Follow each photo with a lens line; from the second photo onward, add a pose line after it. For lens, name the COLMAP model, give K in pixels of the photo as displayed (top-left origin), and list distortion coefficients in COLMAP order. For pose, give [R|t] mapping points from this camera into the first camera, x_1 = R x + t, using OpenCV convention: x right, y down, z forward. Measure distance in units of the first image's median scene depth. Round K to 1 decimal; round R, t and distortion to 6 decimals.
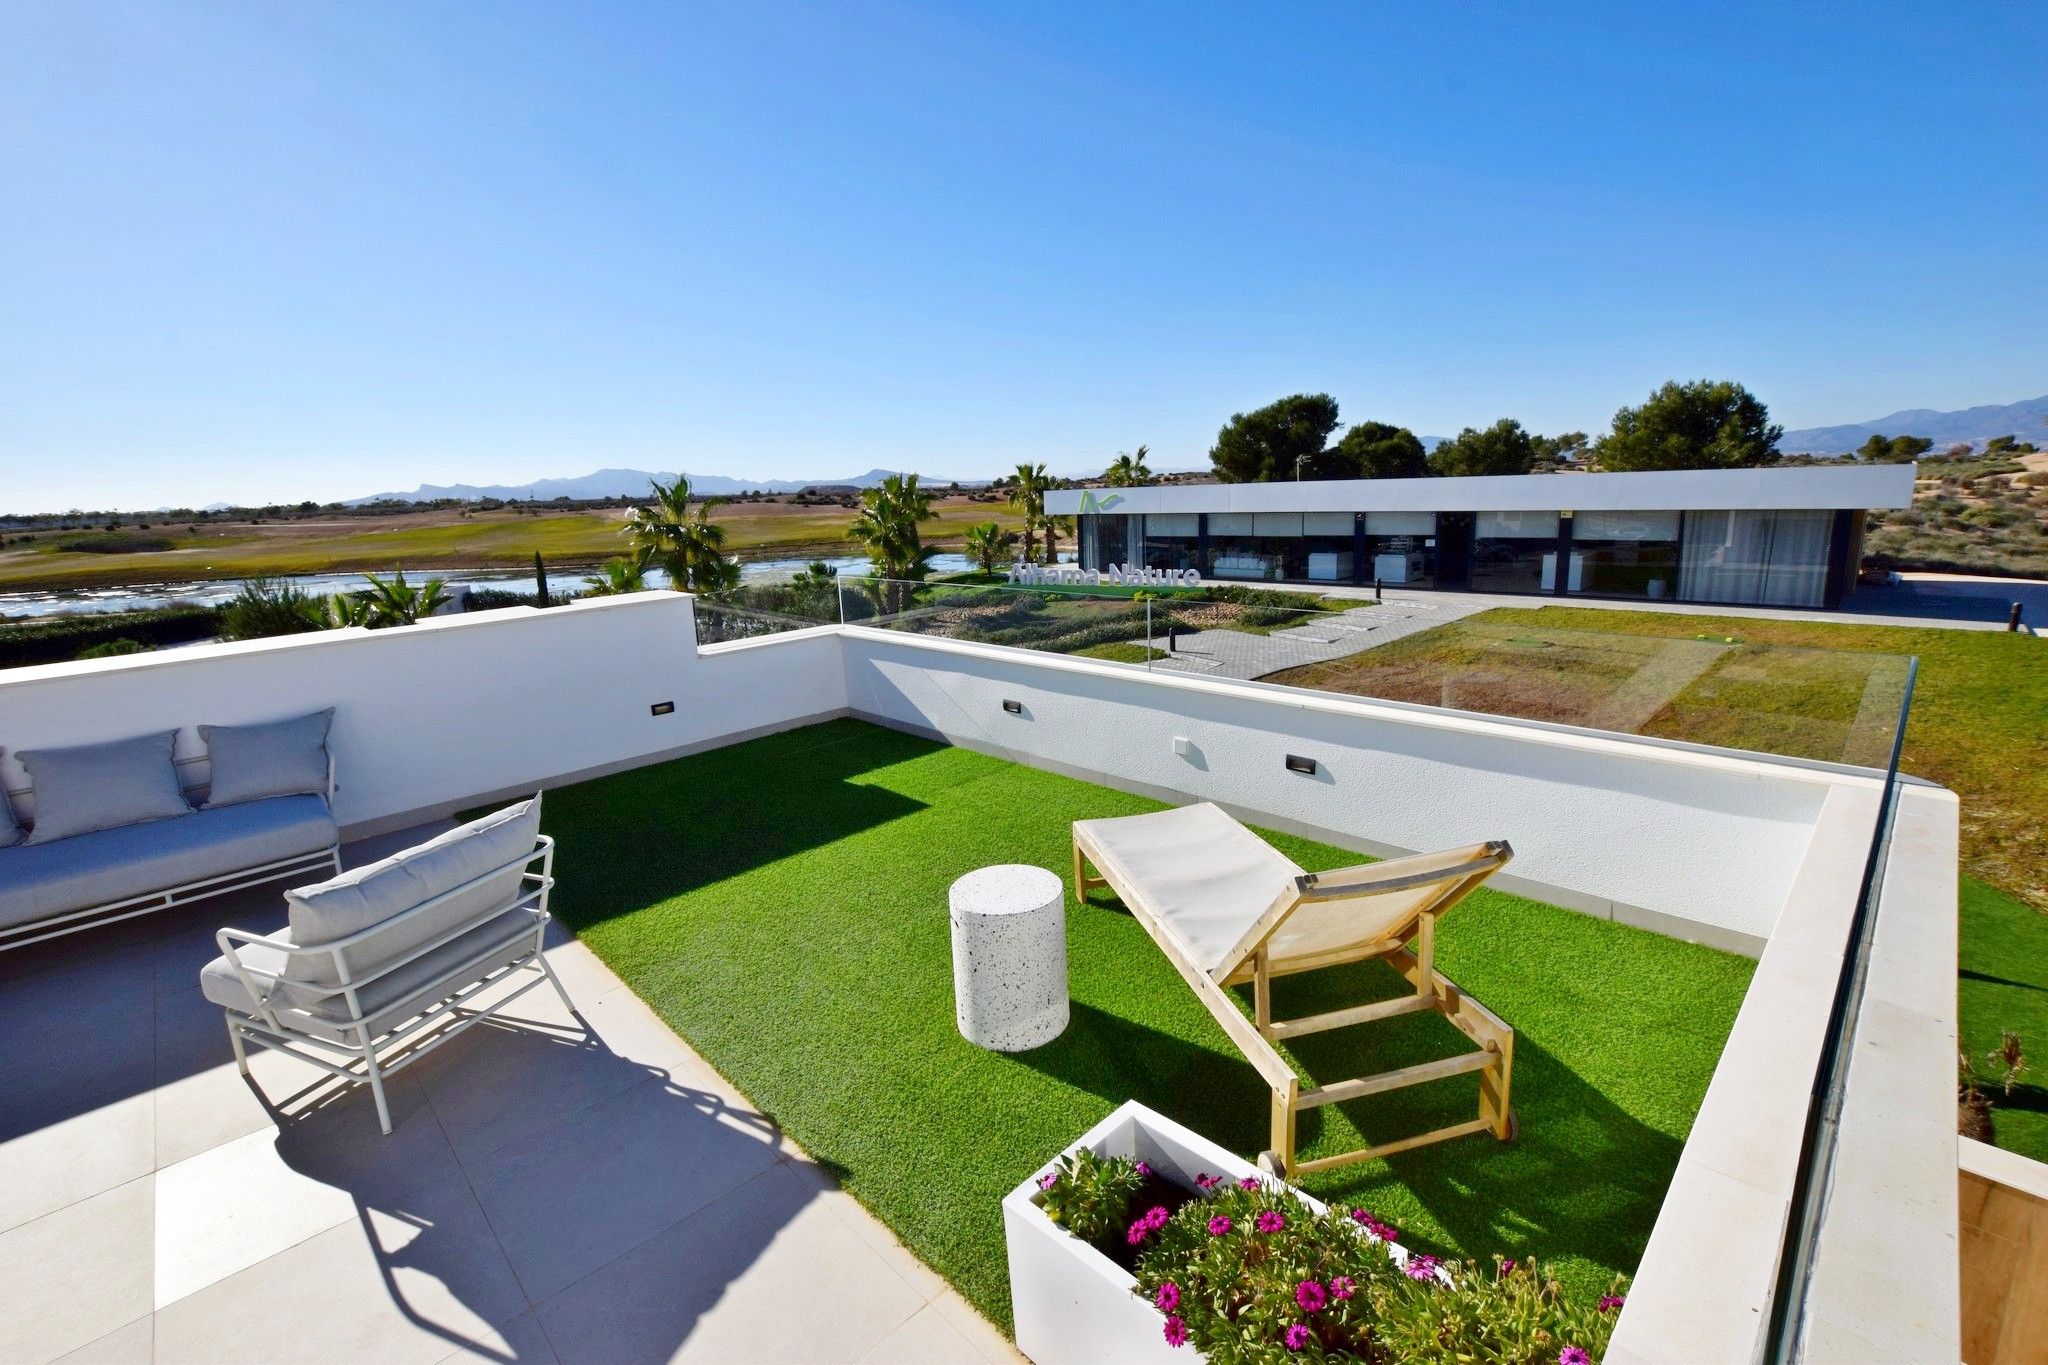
lens RADIAL K [[902.7, 0, 1020.0], [0, 902.7, 680.5], [0, 0, 1]] dist [-0.032901, 0.006204]
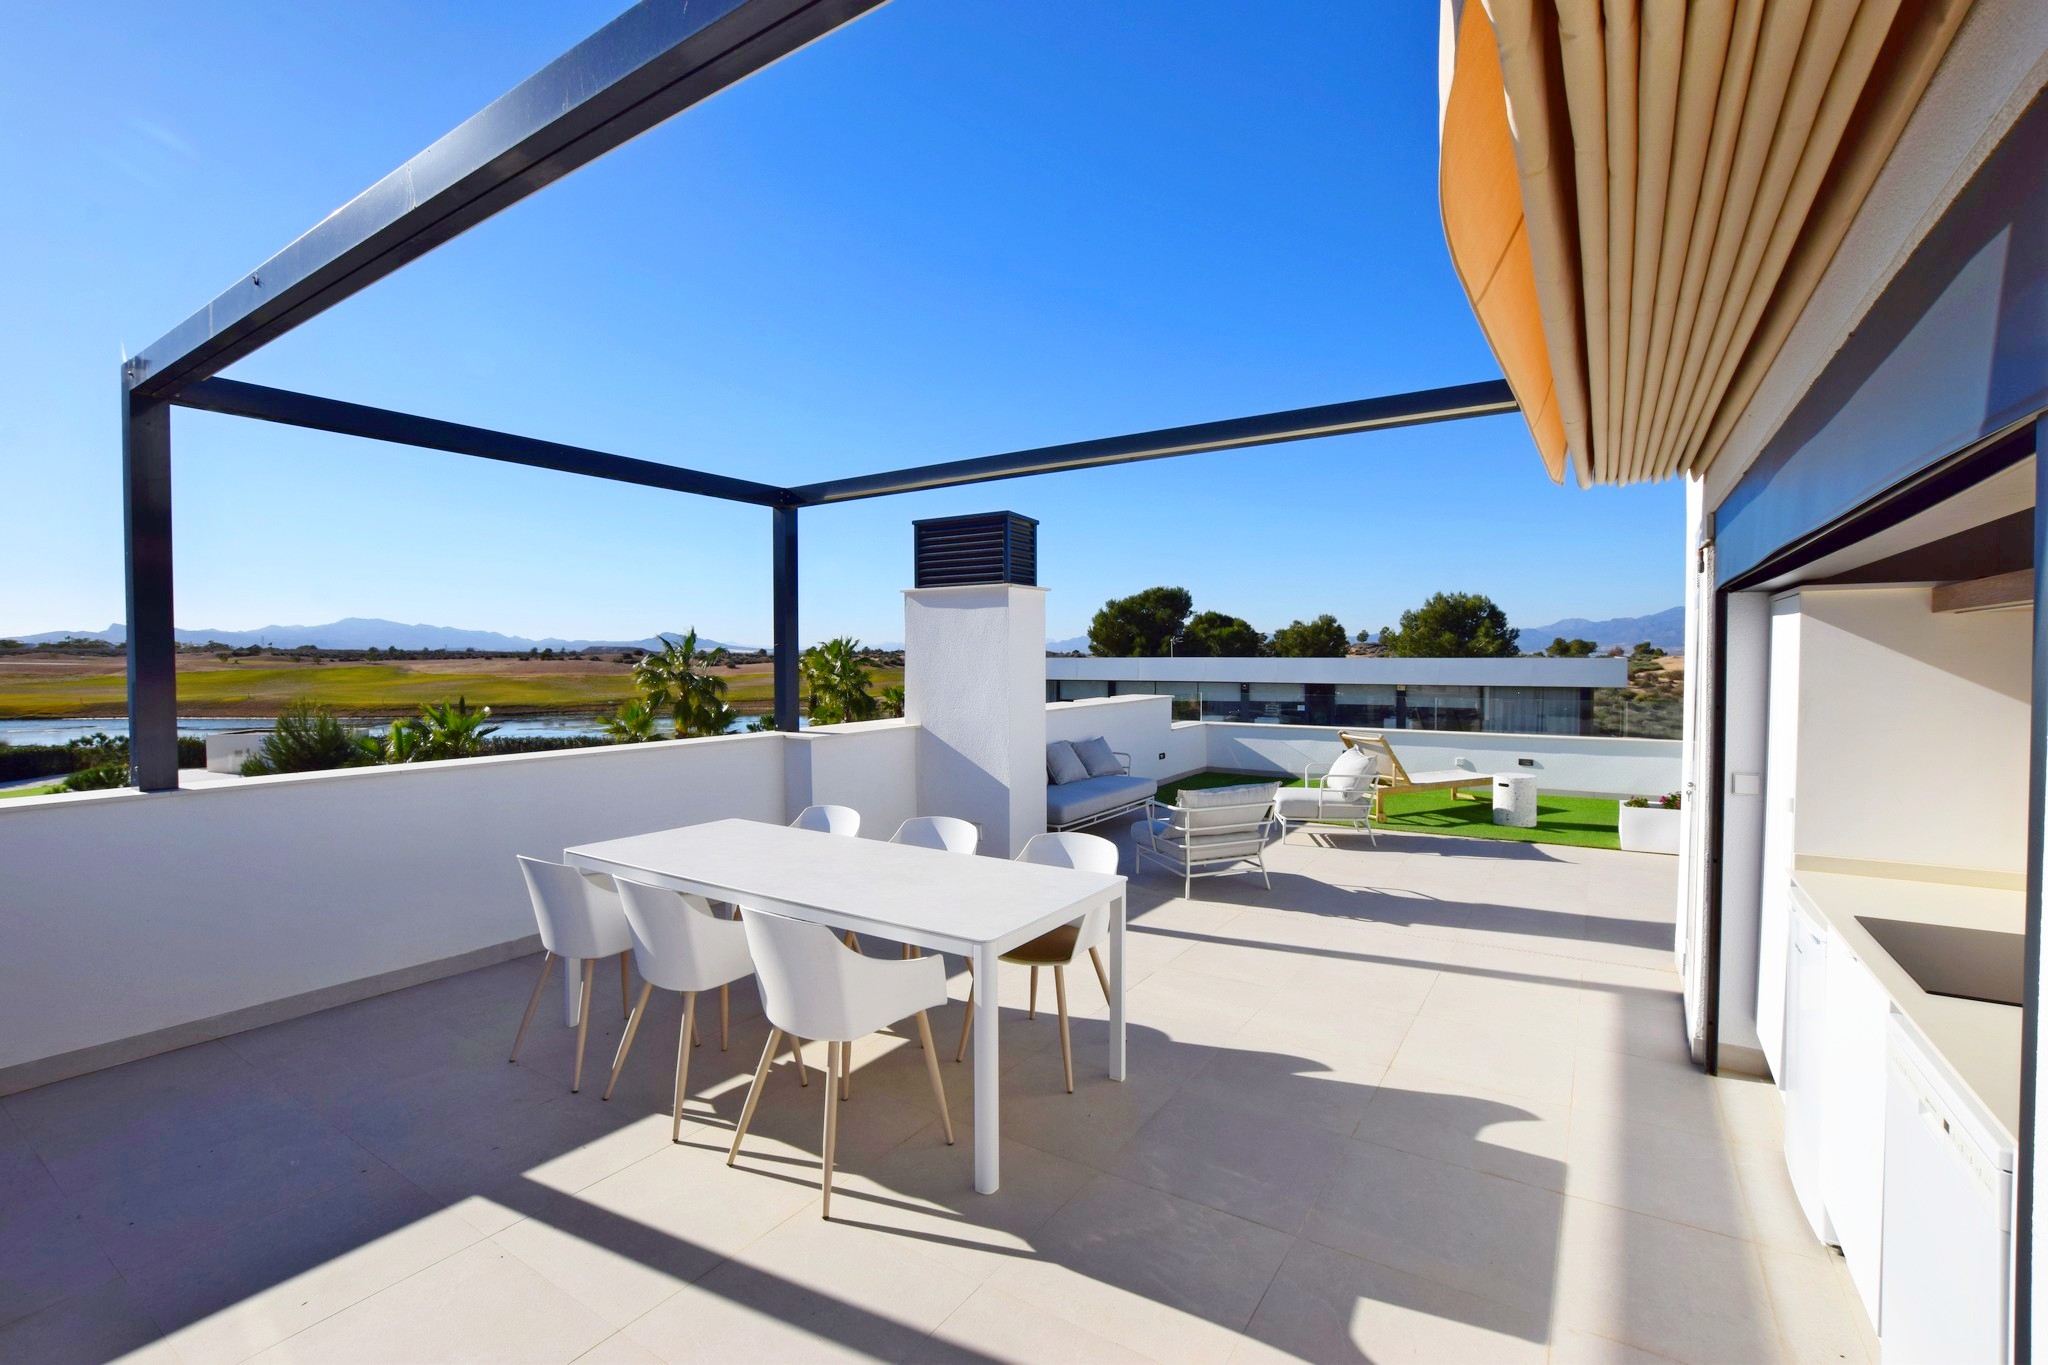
lens RADIAL K [[902.7, 0, 1021.6], [0, 902.7, 679.6], [0, 0, 1]] dist [-0.032901, 0.006204]
pose [[0.974722, 0.032997, 0.220969, -0.160155], [0.009230, 0.982241, -0.187395, 0.032328], [-0.223228, 0.184698, 0.957108, -0.107603]]
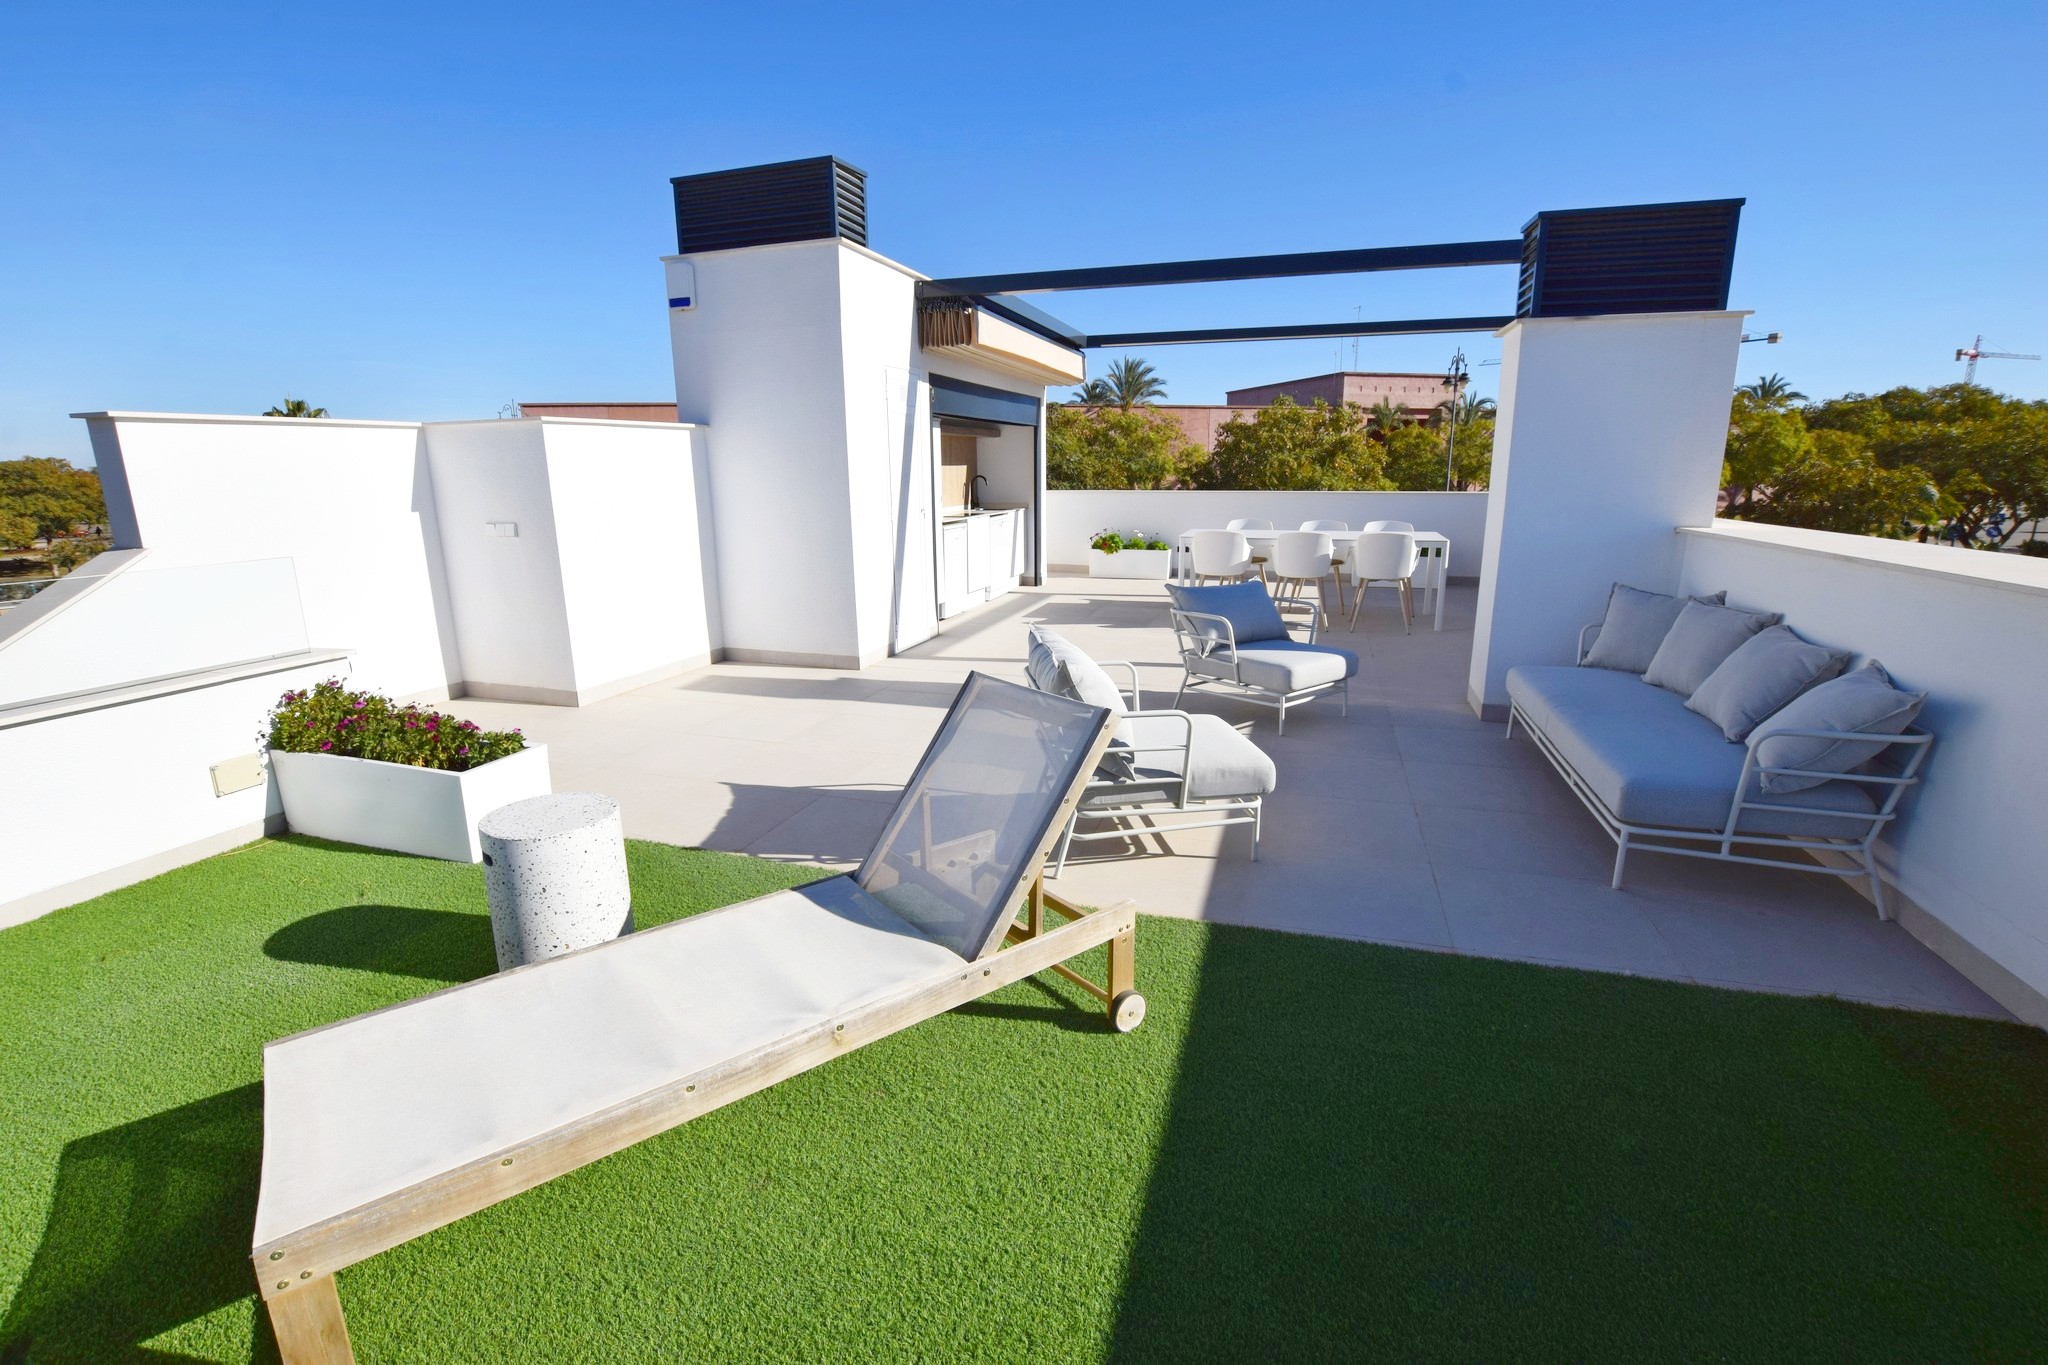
lens RADIAL K [[902.7, 0, 1013.7], [0, 902.7, 682.5], [0, 0, 1]] dist [-0.032901, 0.006204]
pose [[-0.884964, 0.160036, -0.437296, -0.003943], [-0.047712, 0.902984, 0.427018, -0.020261], [0.463210, 0.398760, -0.791472, 0.131559]]
